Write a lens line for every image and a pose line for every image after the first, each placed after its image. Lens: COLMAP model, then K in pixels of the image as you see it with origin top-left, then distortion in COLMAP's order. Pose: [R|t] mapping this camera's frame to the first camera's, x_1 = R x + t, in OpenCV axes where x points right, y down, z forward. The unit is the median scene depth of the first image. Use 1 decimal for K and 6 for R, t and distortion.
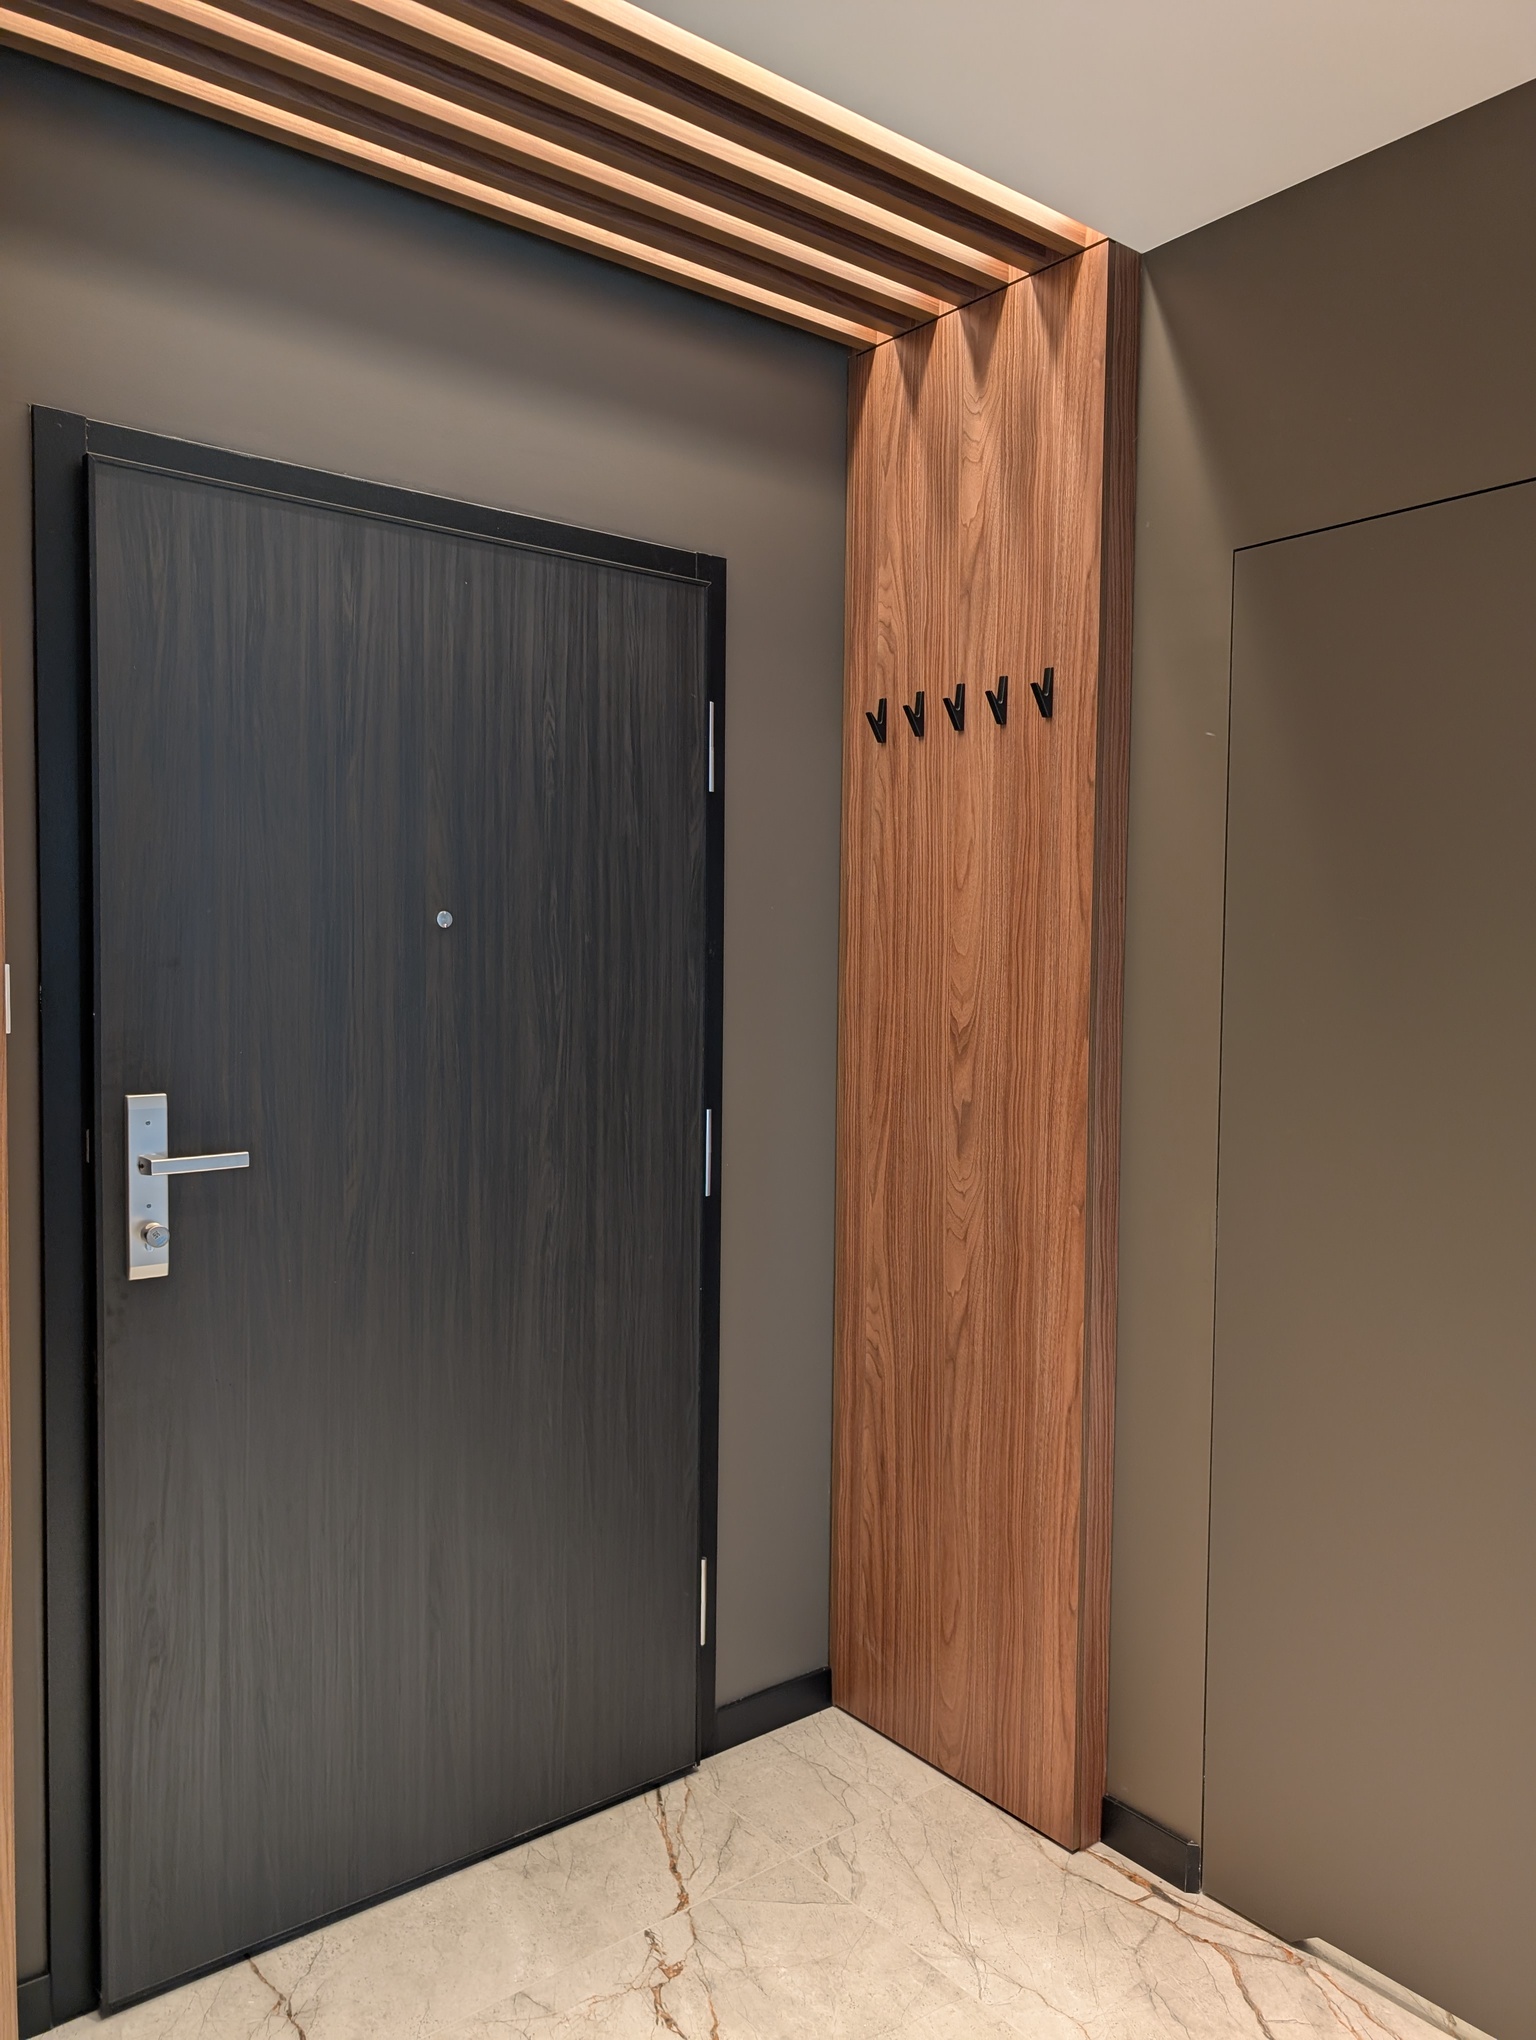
lens RADIAL K [[1389.9, 0, 852.0], [0, 1389.9, 1017.4], [0, 0, 1]] dist [0.006848, -0.001830]
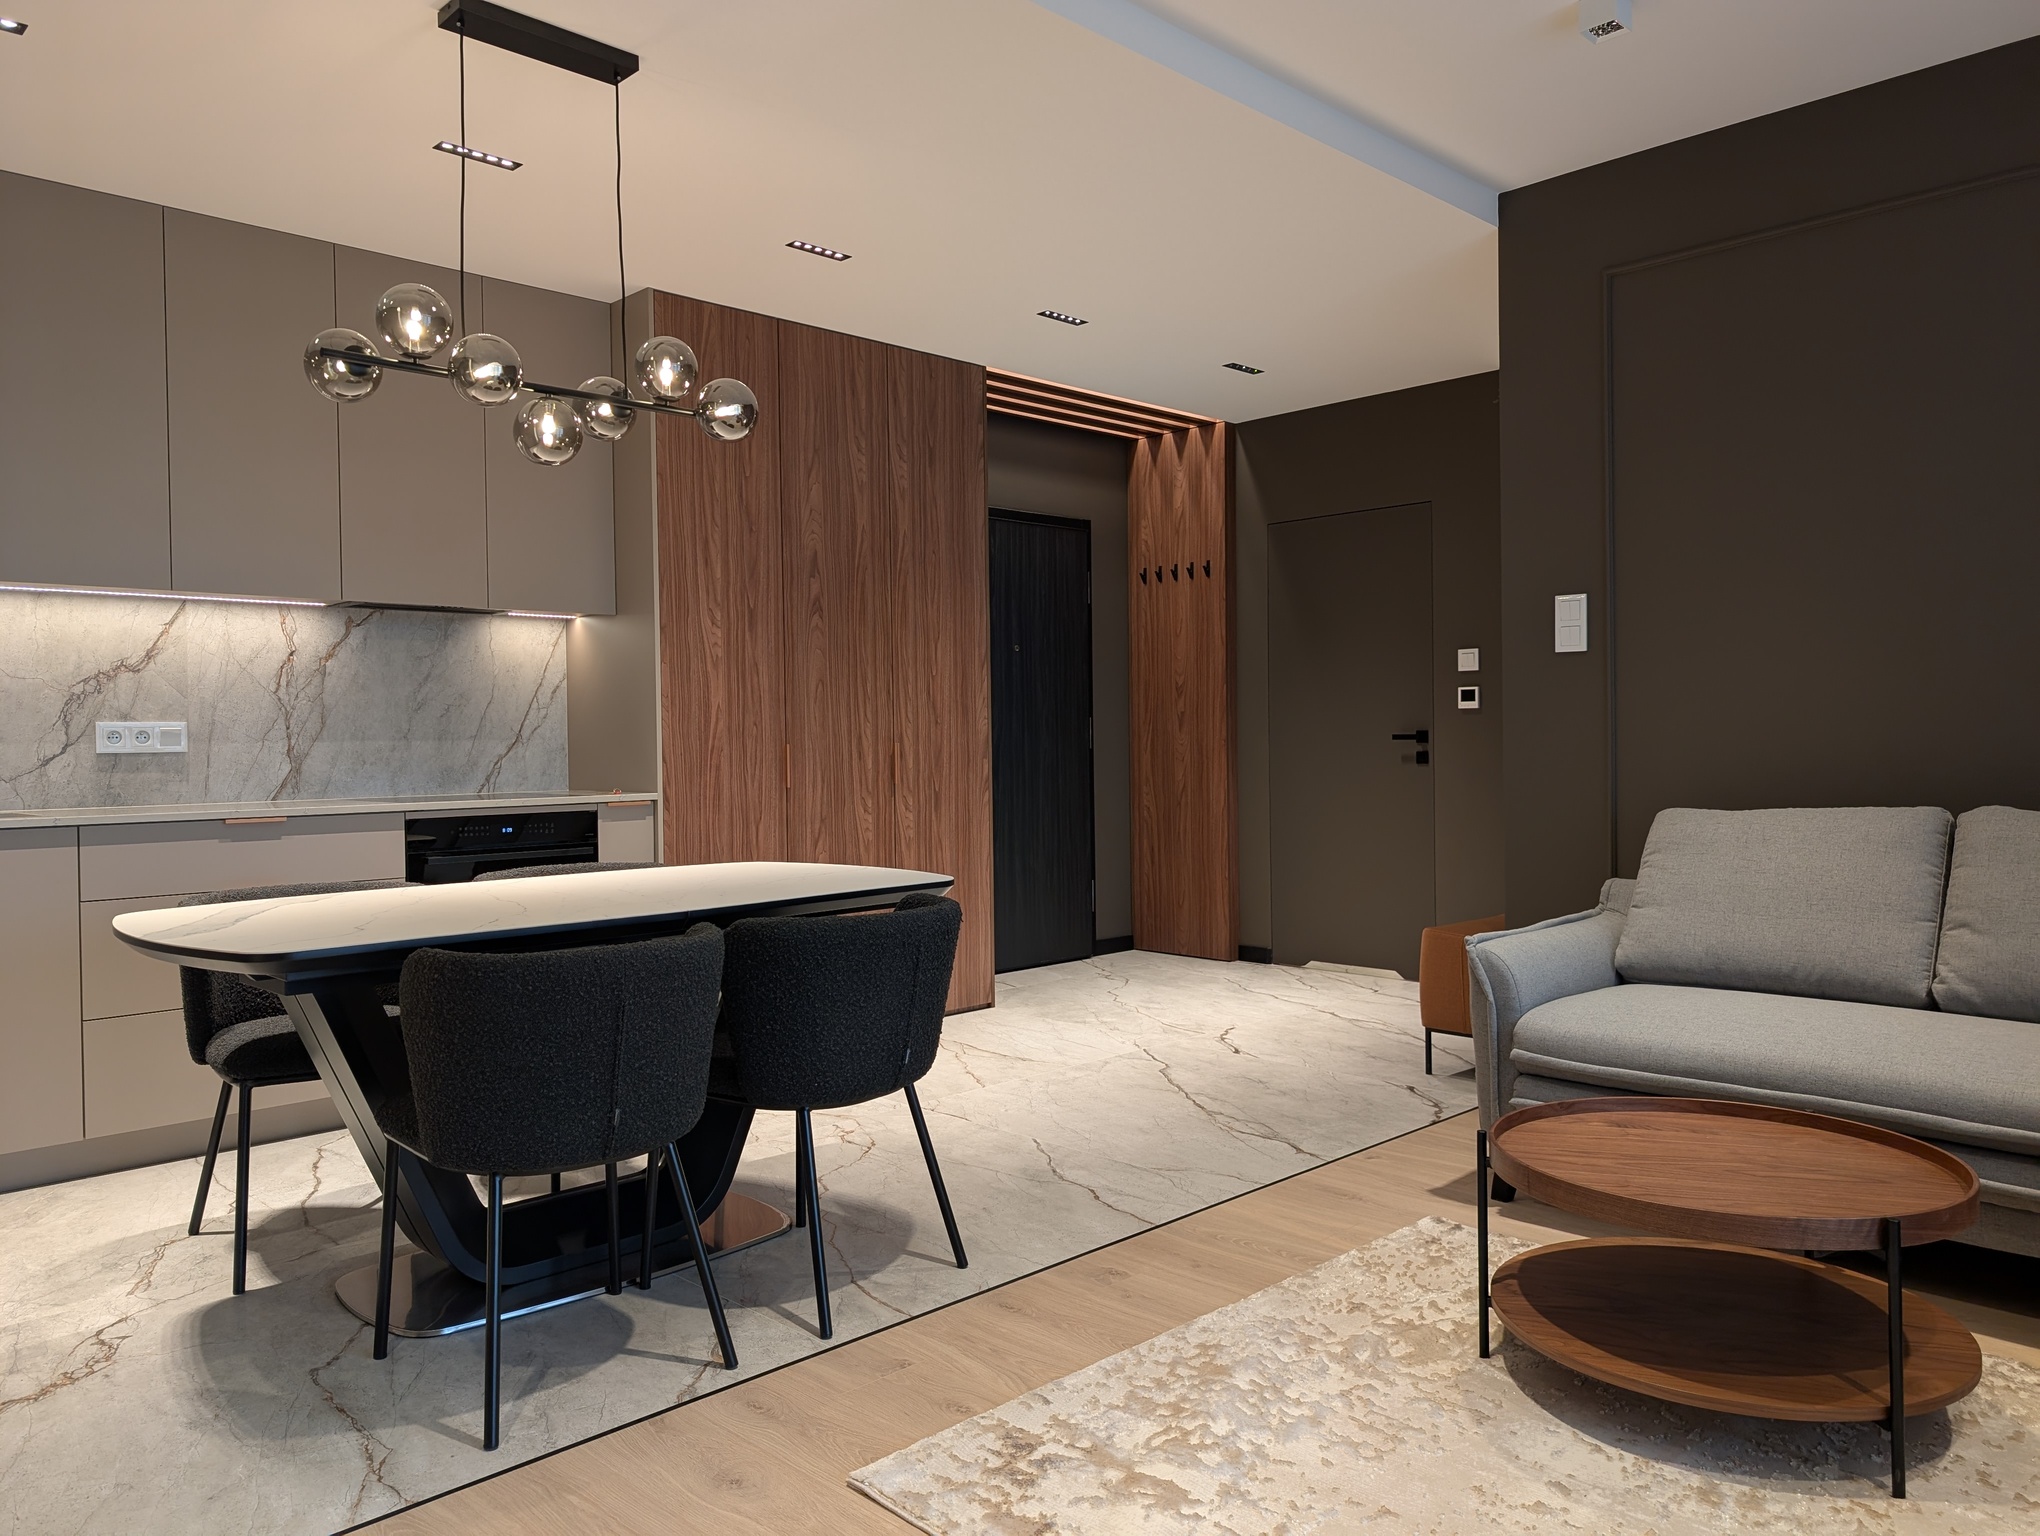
lens RADIAL K [[1427.7, 0, 1020.0], [0, 1427.7, 768.0], [0, 0, 1]] dist [0.016660, -0.002646]
pose [[0.997805, -0.025428, 0.061150, -0.437314], [0.027006, 0.999320, -0.025118, 0.245858], [-0.060470, 0.026714, 0.997813, -1.917695]]
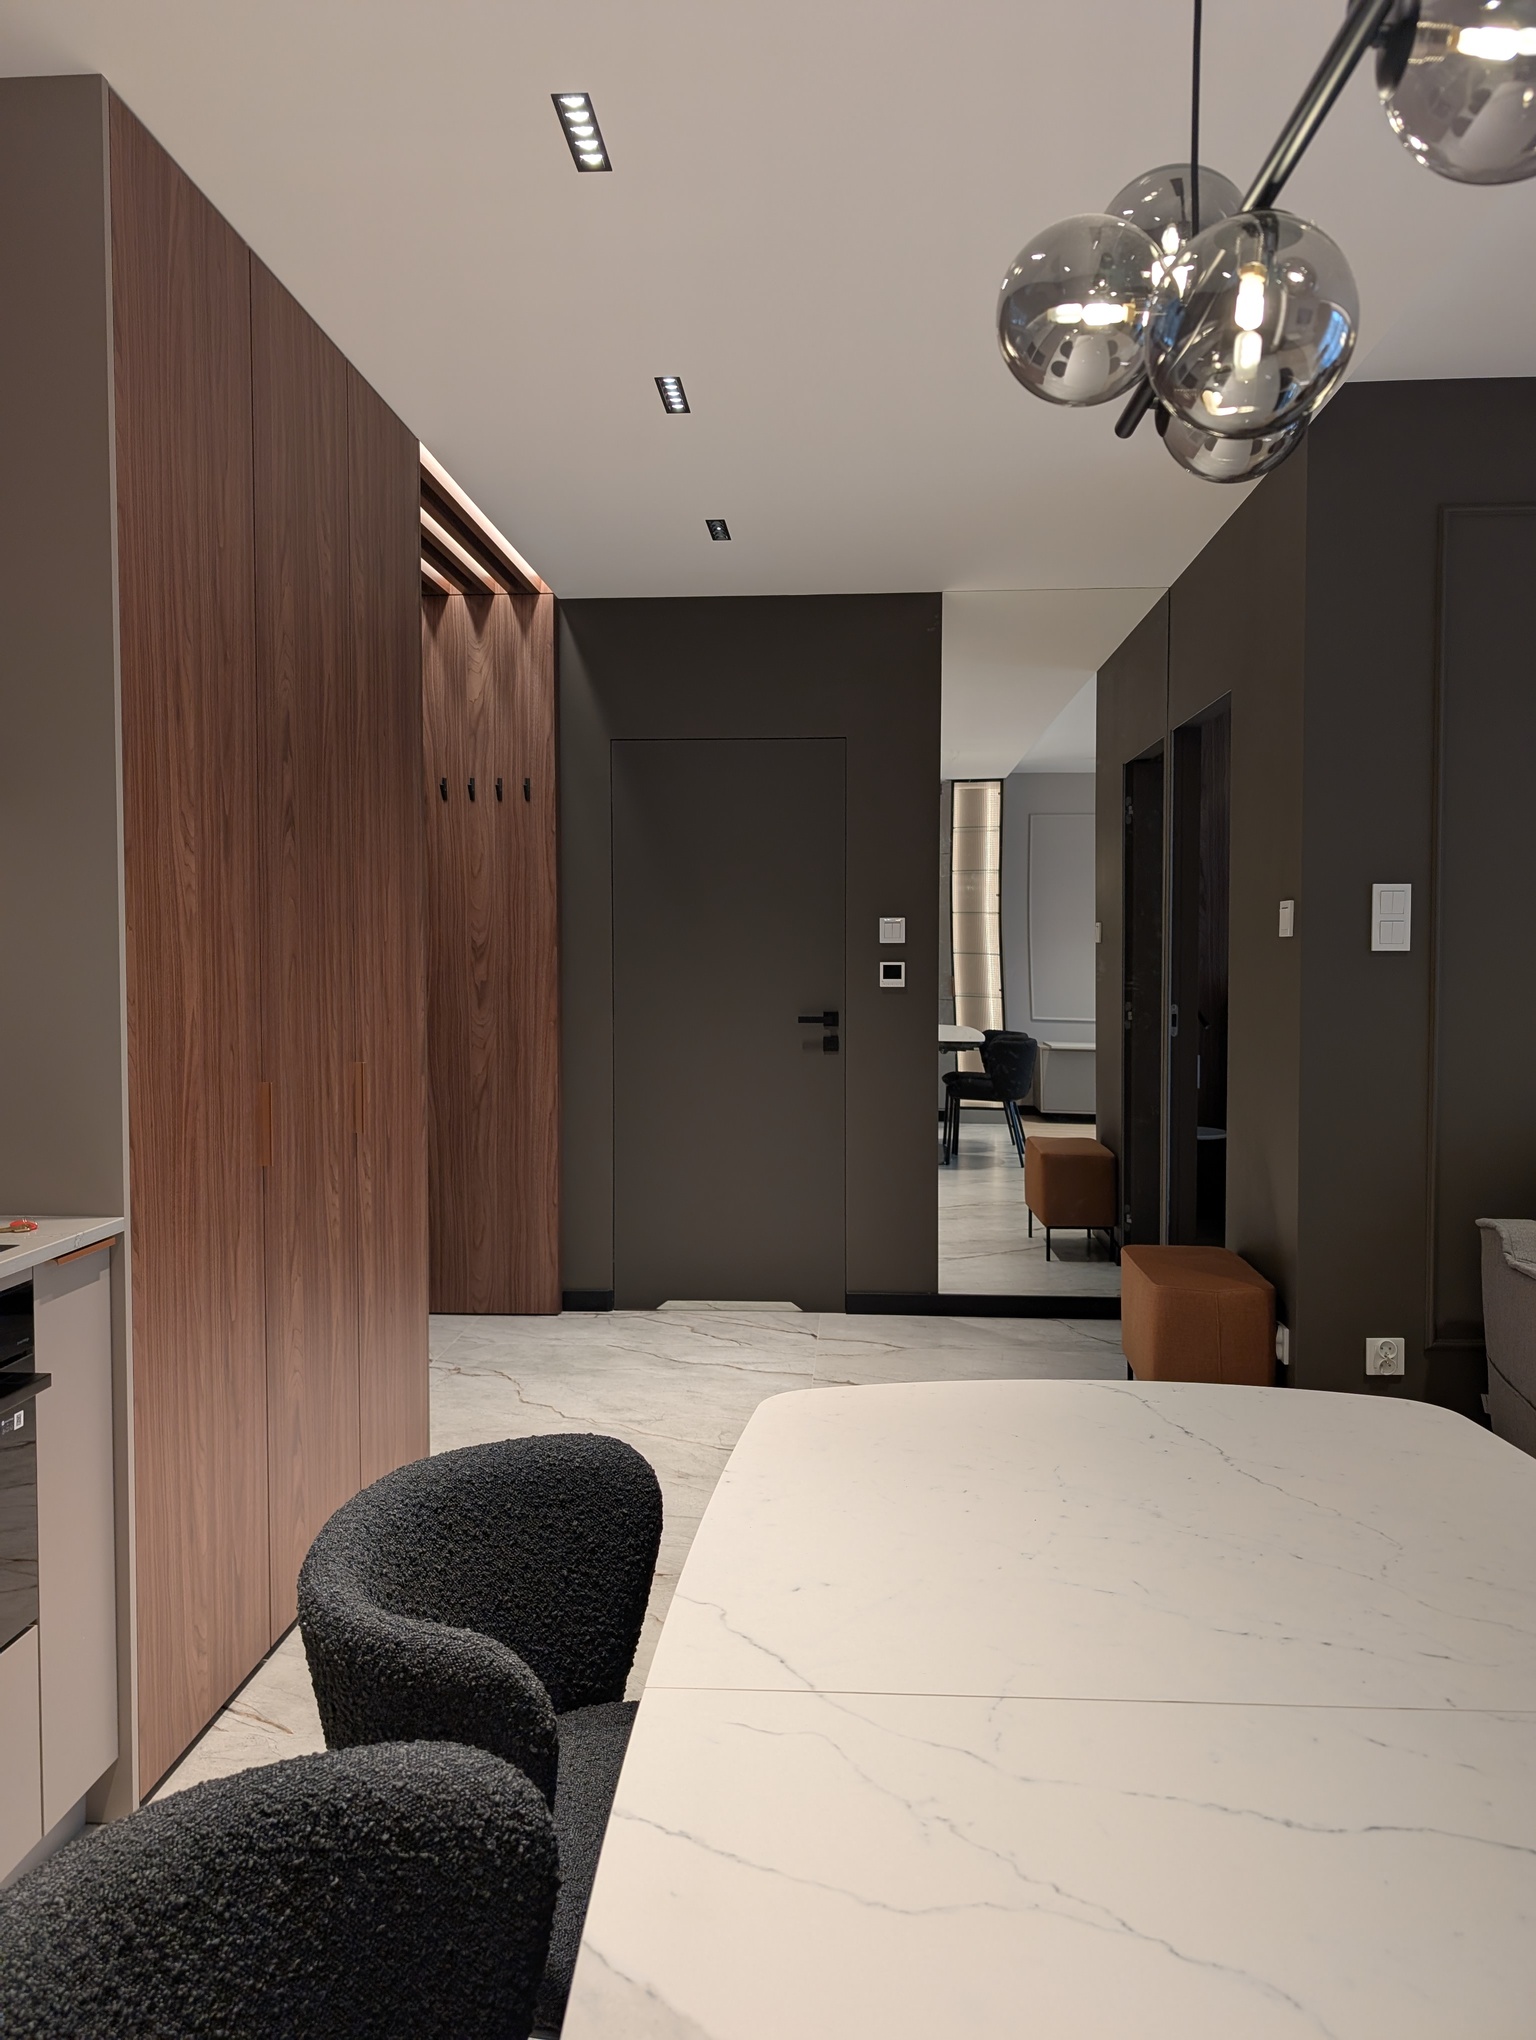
lens RADIAL K [[1427.7, 0, 693.2], [0, 1427.7, 1010.4], [0, 0, 1]] dist [0.016660, -0.002646]
pose [[0.706752, -0.042525, 0.706183, -1.225771], [0.040703, 0.998983, 0.019421, 0.078061], [-0.706290, 0.015018, 0.707763, -0.739645]]
